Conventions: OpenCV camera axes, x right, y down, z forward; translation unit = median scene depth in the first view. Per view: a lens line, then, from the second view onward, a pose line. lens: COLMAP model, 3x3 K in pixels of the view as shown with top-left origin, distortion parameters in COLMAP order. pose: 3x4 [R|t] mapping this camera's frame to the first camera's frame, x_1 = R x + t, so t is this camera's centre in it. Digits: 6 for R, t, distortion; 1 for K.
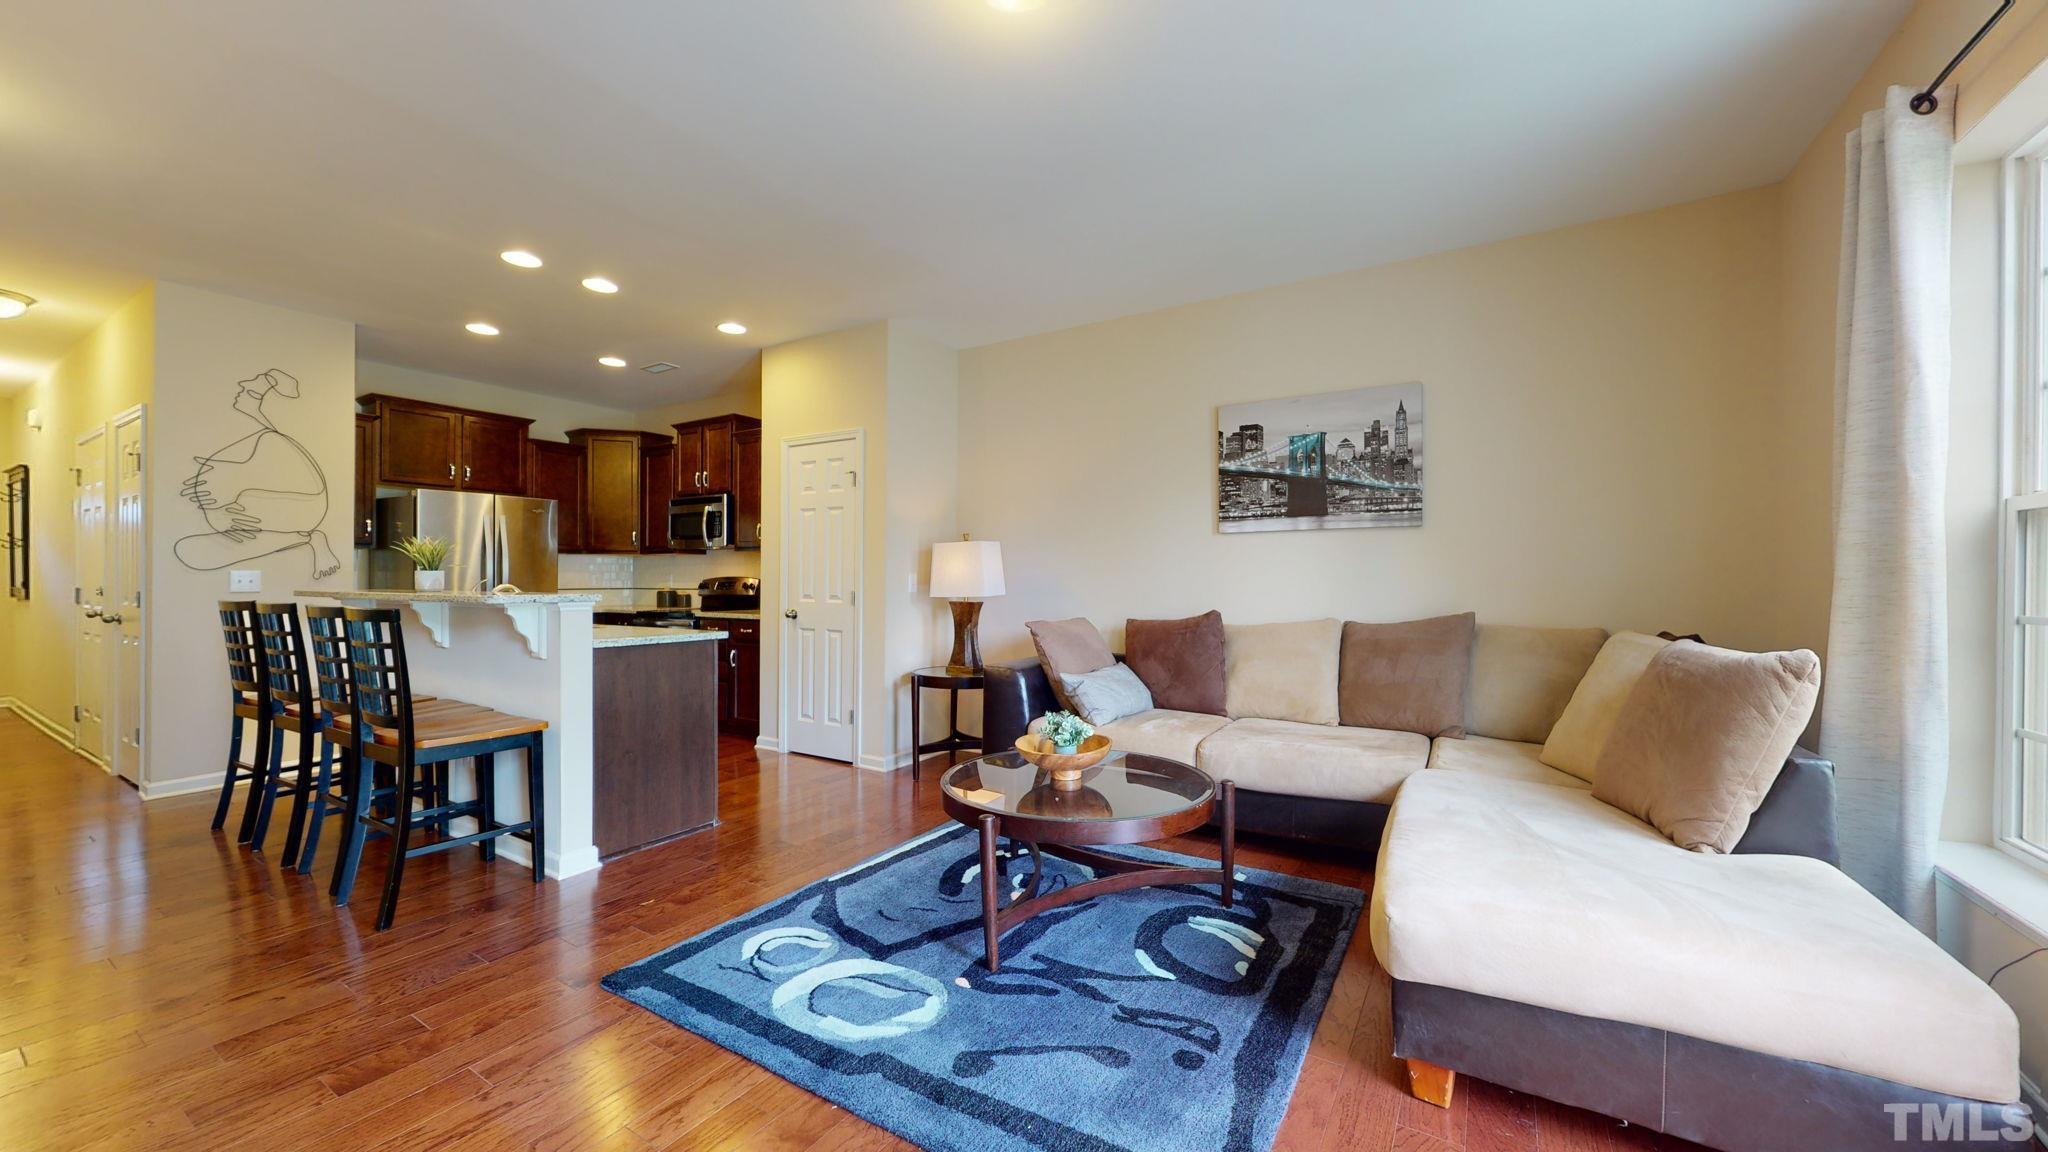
lens RADIAL K [[756.1, 0, 1024.0], [0, 756.1, 576.0], [0, 0, 1]] dist [-0.000159, 0.000251]
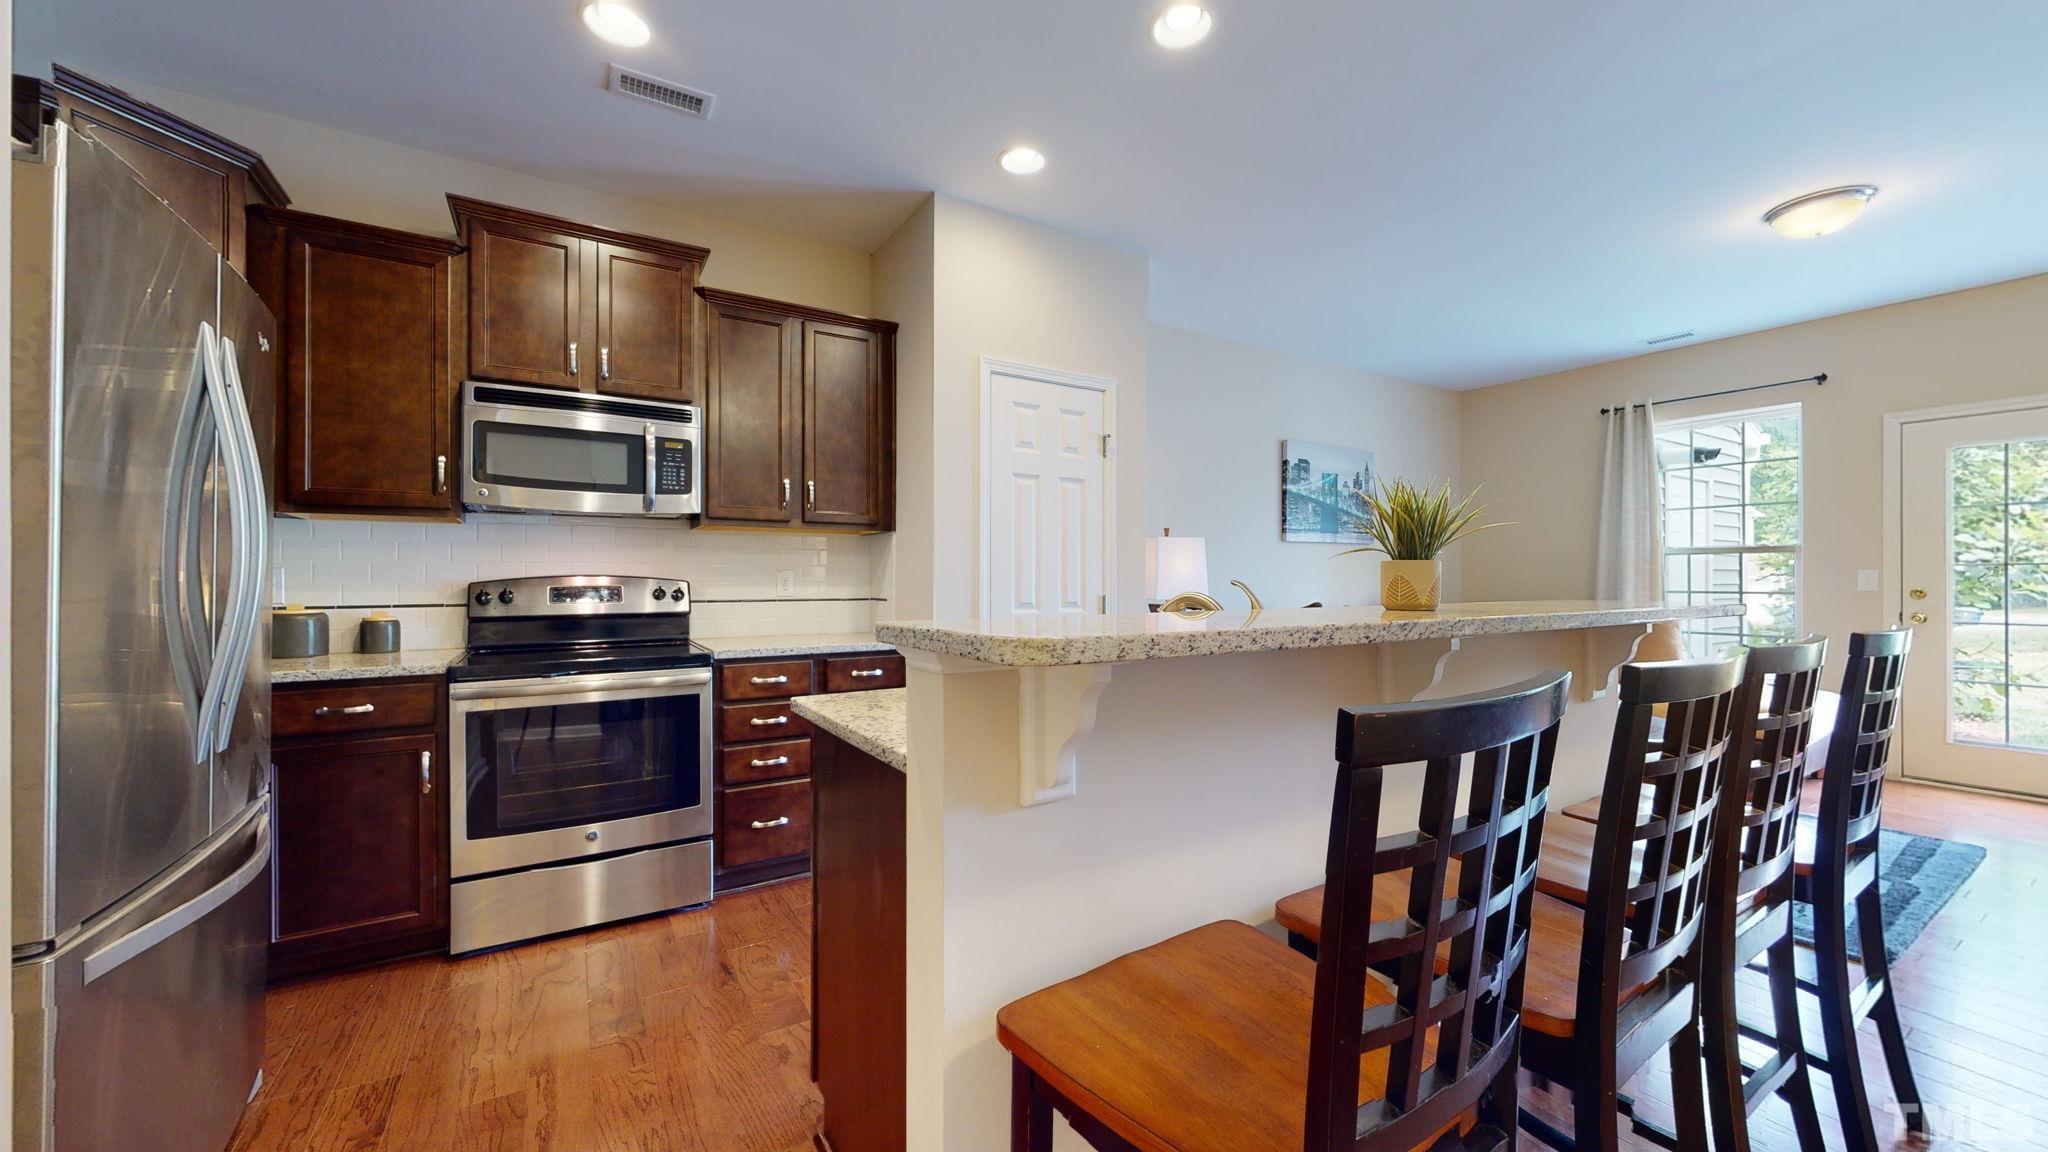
lens RADIAL K [[756.1, 0, 1024.0], [0, 756.1, 576.0], [0, 0, 1]] dist [-0.000159, 0.000251]
pose [[0.439989, 0.001606, 0.898002, -1.141279], [-0.001591, 0.999998, -0.001008, 0.003013], [-0.898002, -0.000986, 0.439991, 0.907191]]
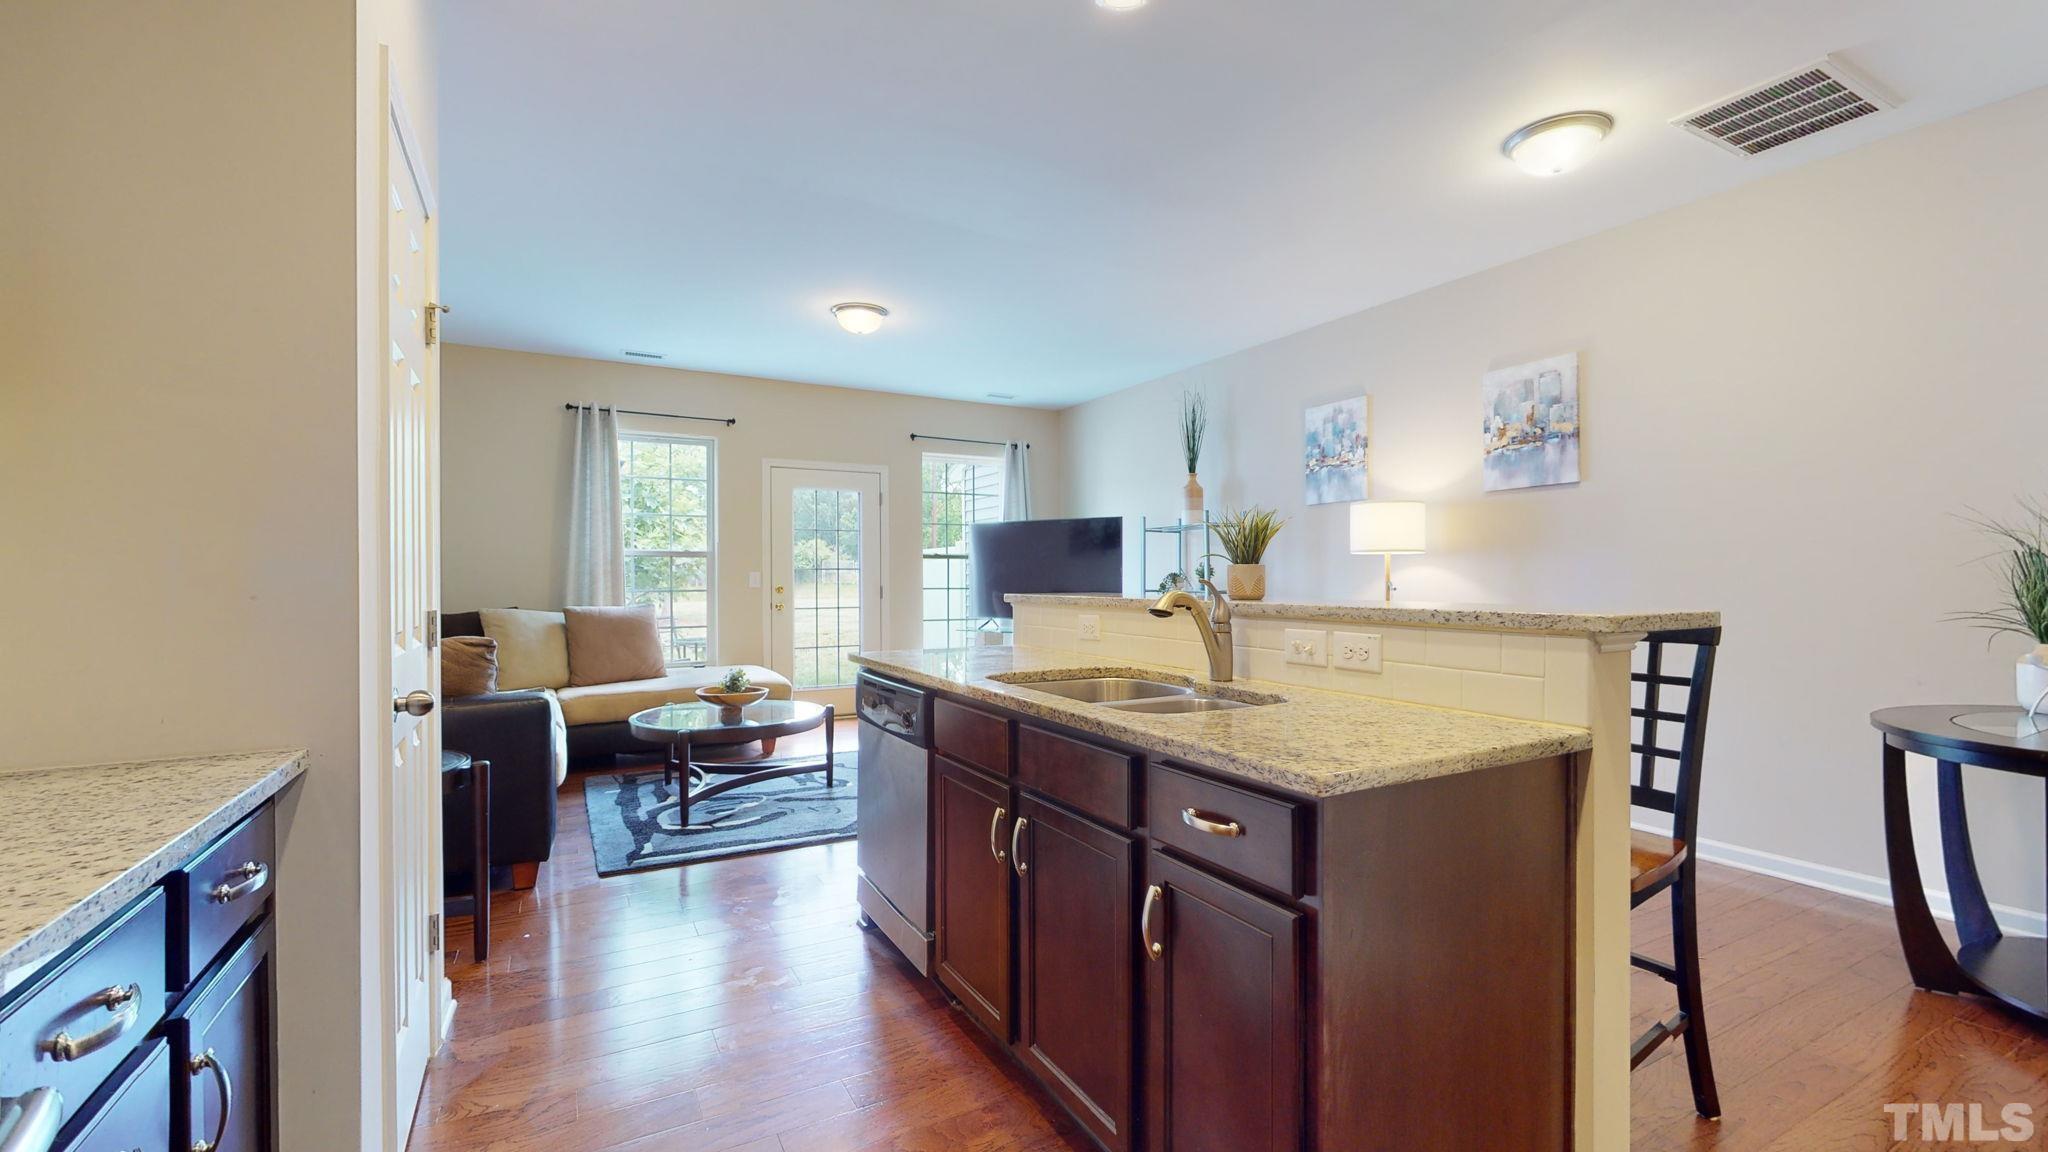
lens RADIAL K [[855.7, 0, 1018.4], [0, 855.7, 572.4], [0, 0, 1]] dist [0.000265, 0.000095]
pose [[-0.873197, 0.001193, 0.487366, -0.858901], [-0.004618, 0.999932, -0.010723, 0.007358], [-0.487346, -0.011614, -0.873132, 1.522495]]
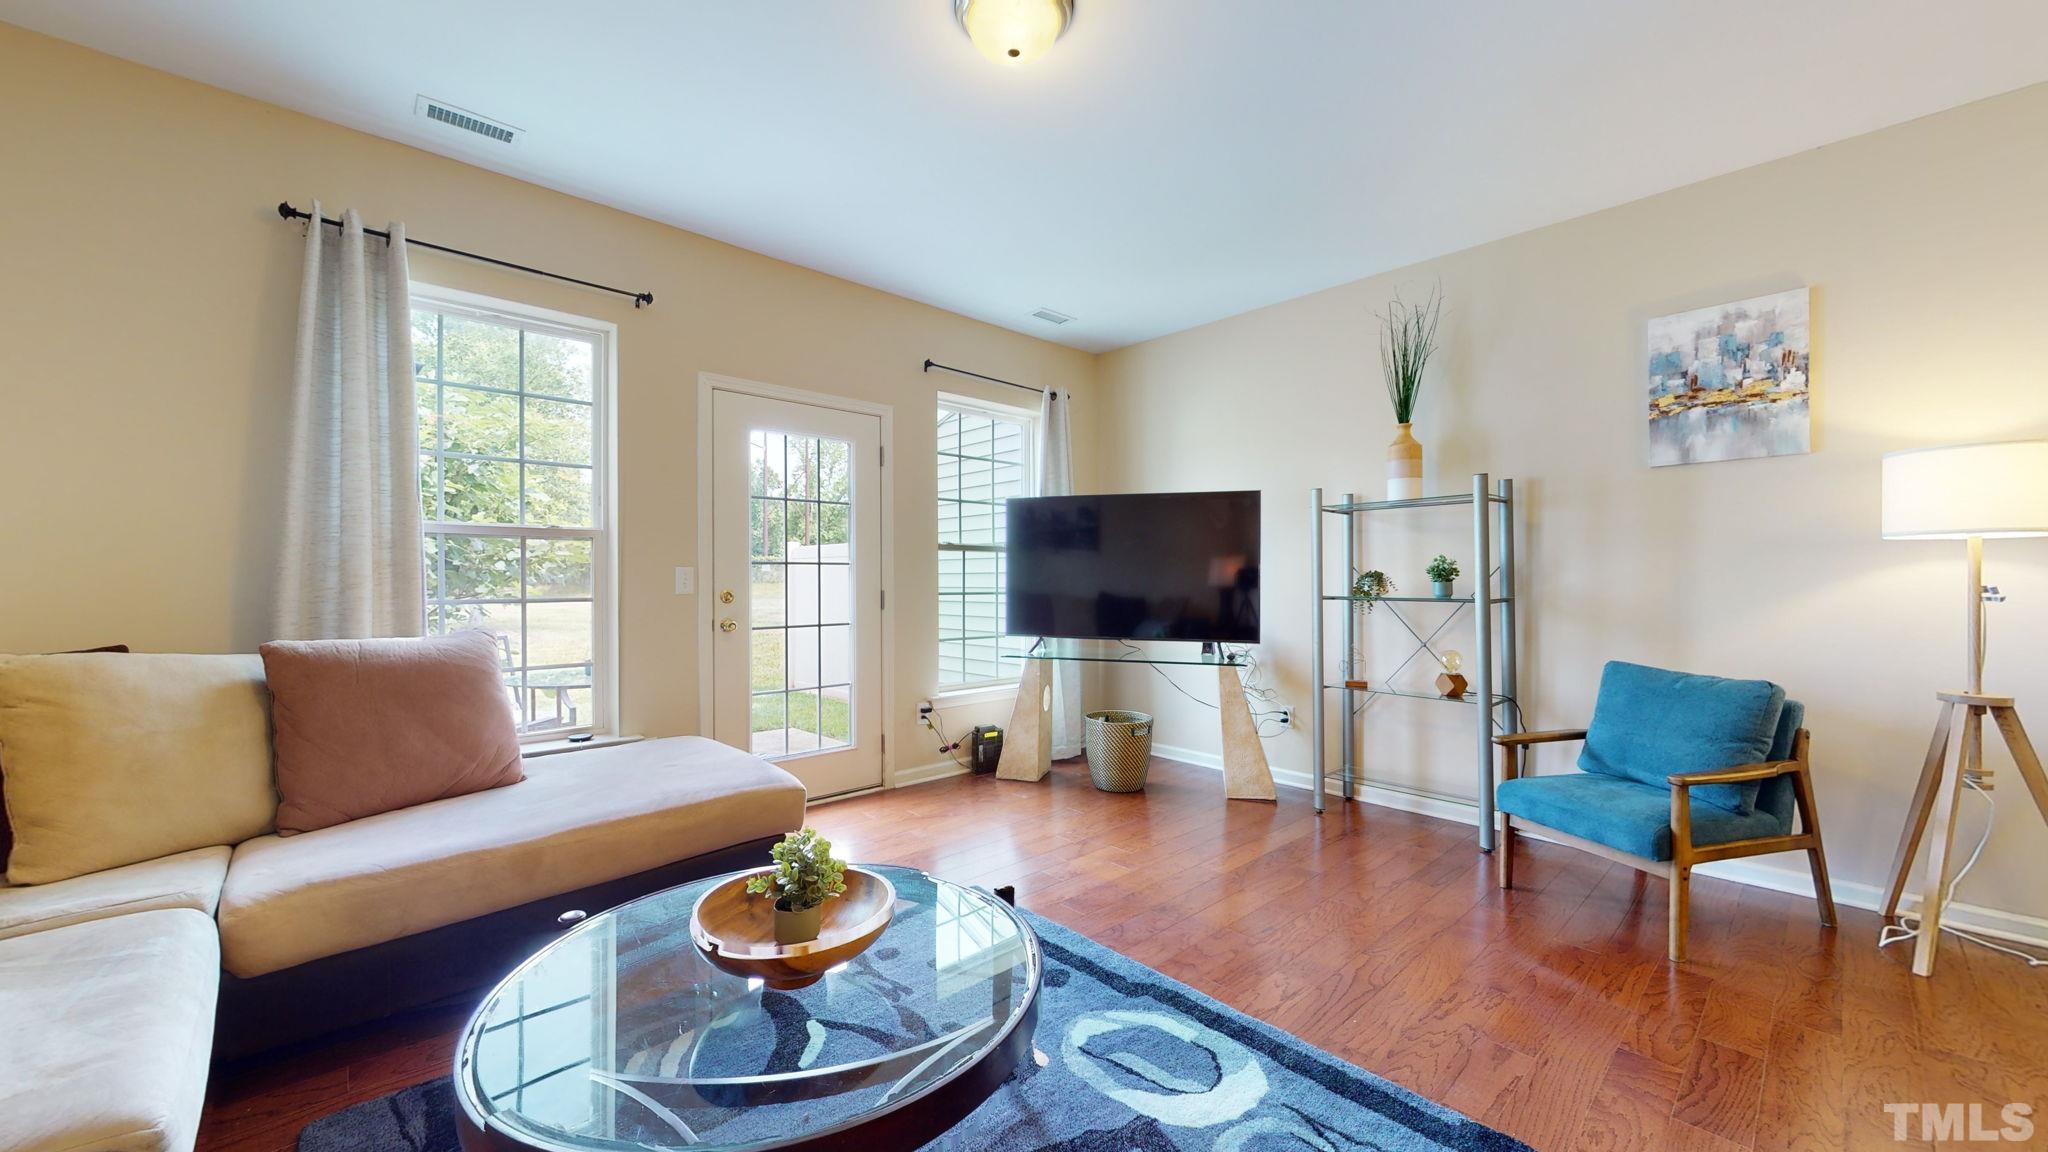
lens RADIAL K [[756.1, 0, 1024.0], [0, 756.1, 576.0], [0, 0, 1]] dist [-0.000159, 0.000251]
pose [[-0.964984, -0.003388, 0.262288, -0.157292], [-0.005707, 0.999951, -0.008080, 0.005702], [-0.262248, -0.009294, -0.964956, 1.015479]]
